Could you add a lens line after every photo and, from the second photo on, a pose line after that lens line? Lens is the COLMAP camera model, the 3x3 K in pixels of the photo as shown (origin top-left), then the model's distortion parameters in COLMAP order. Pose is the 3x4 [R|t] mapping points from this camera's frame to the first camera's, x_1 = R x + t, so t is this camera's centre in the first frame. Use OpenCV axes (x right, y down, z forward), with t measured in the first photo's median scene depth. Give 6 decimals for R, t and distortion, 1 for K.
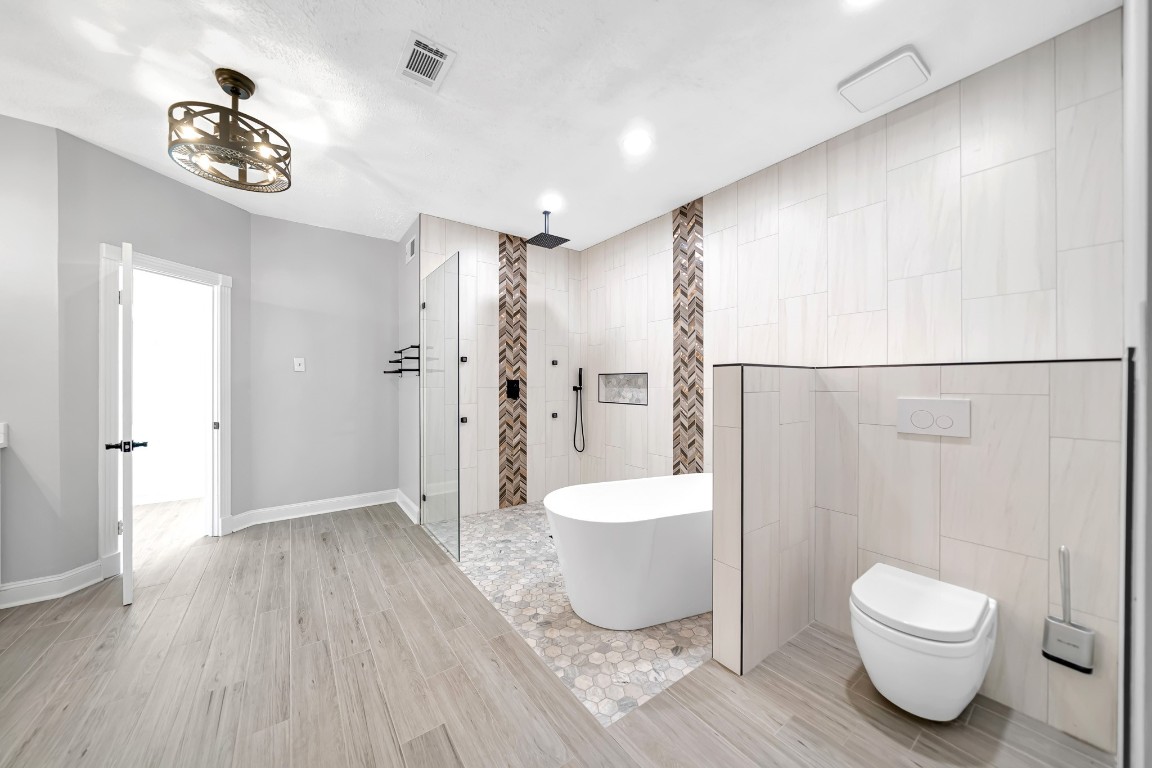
lens RADIAL K [[394.3, 0, 575.3], [0, 394.3, 385.6], [0, 0, 1]] dist [0.000711, -0.000147]
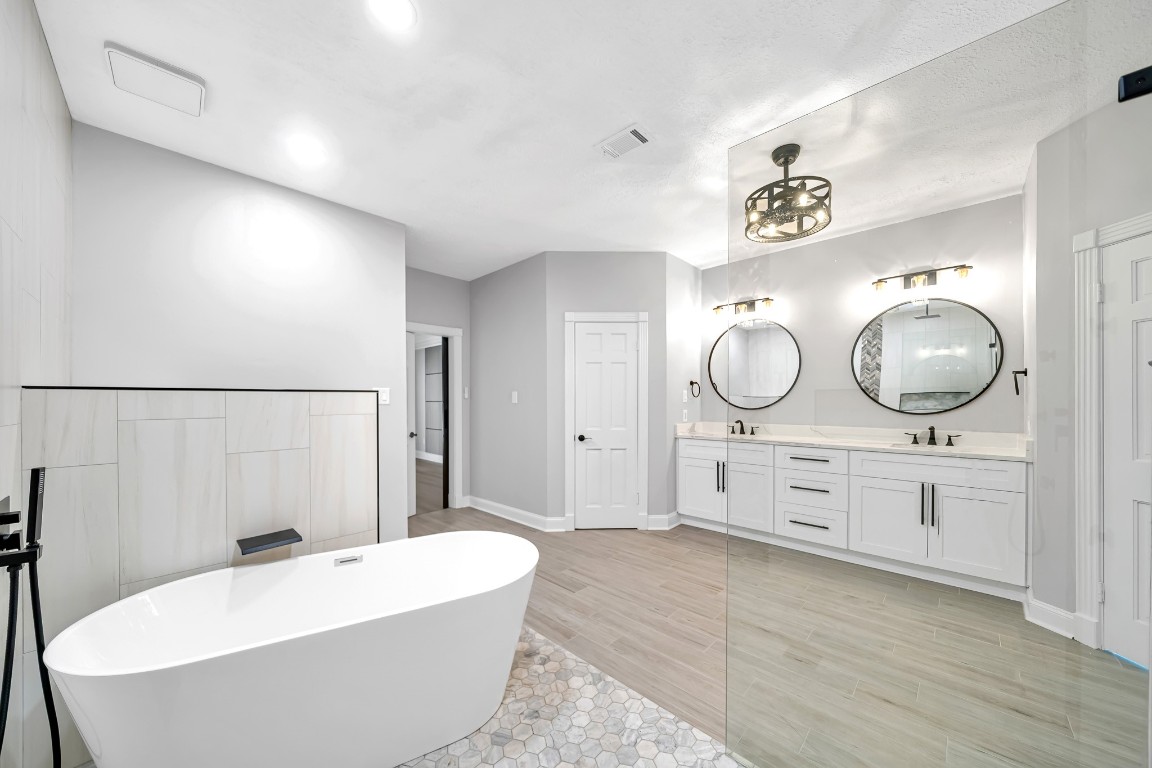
lens RADIAL K [[394.3, 0, 576.1], [0, 394.3, 395.3], [0, 0, 1]] dist [0.000711, -0.000147]
pose [[-0.983441, 0.000731, -0.181225, -0.009854], [0.001516, 0.999990, -0.004190, -0.027382], [0.181220, -0.004396, -0.983433, 1.858931]]
